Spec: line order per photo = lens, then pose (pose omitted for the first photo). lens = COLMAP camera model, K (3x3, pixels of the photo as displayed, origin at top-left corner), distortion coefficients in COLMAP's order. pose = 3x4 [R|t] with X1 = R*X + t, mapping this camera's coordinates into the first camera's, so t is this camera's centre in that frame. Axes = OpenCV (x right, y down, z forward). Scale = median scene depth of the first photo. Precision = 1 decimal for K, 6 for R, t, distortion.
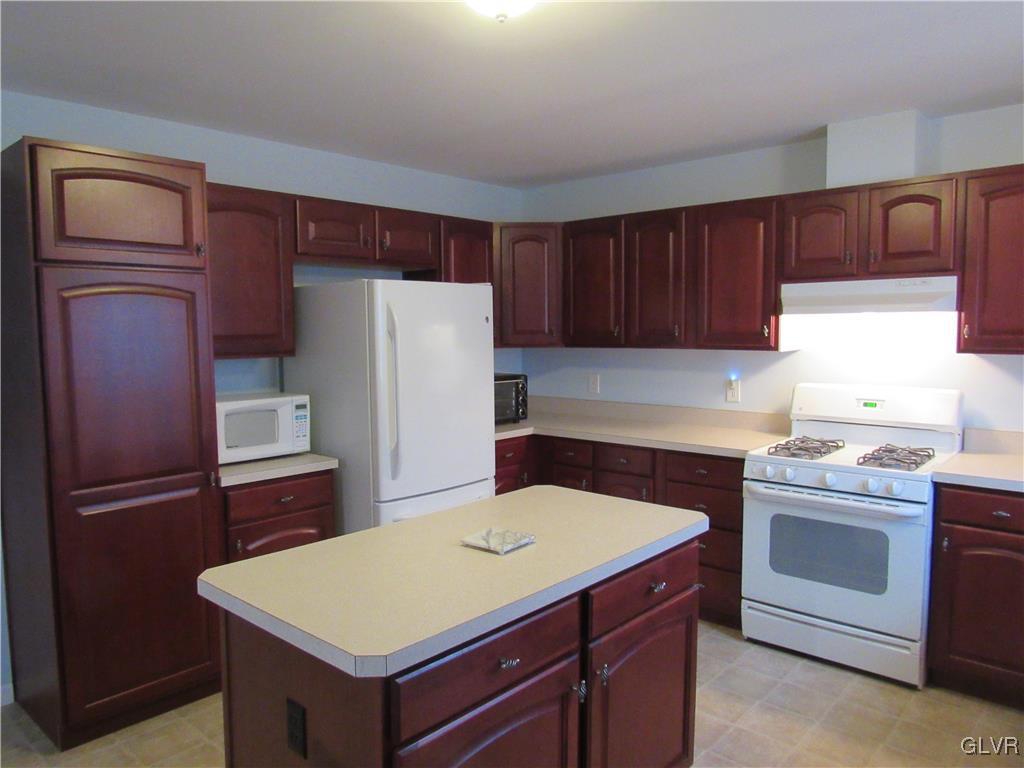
lens RADIAL K [[728.1, 0, 512.0], [0, 728.1, 384.0], [0, 0, 1]] dist [-0.030626, -0.001109]
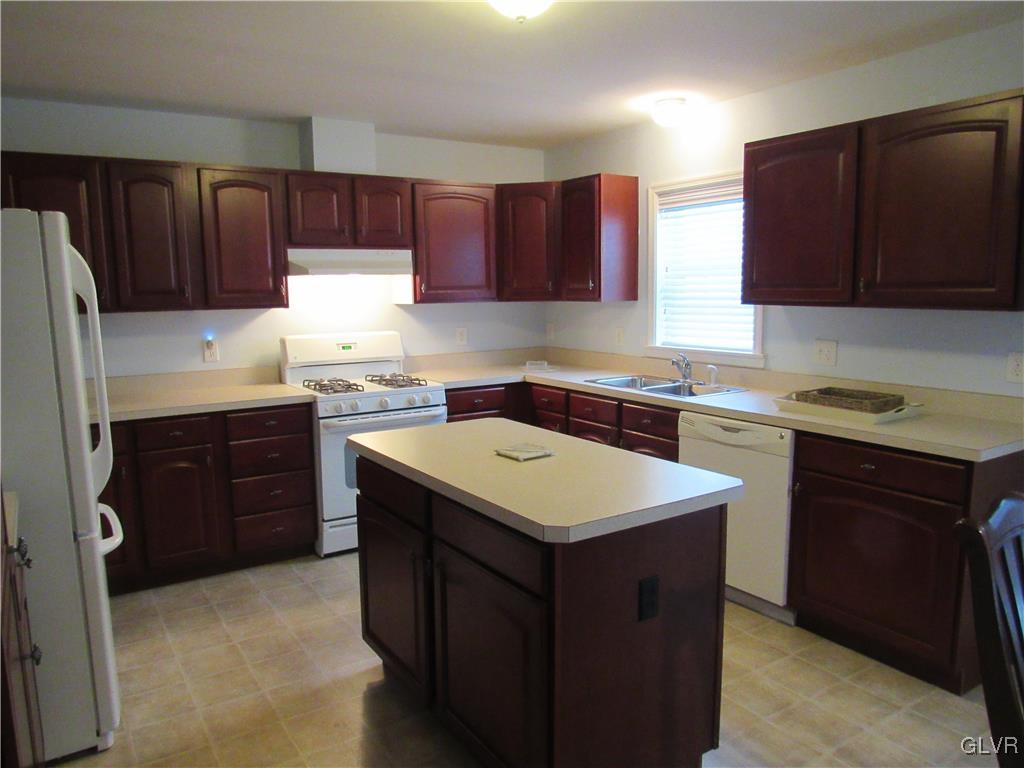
lens RADIAL K [[728.1, 0, 512.0], [0, 728.1, 384.0], [0, 0, 1]] dist [-0.030626, -0.001109]
pose [[0.250009, -0.120106, 0.960765, -0.682658], [0.089600, 0.990889, 0.100556, -0.010768], [-0.964089, 0.060944, 0.258493, 0.397323]]
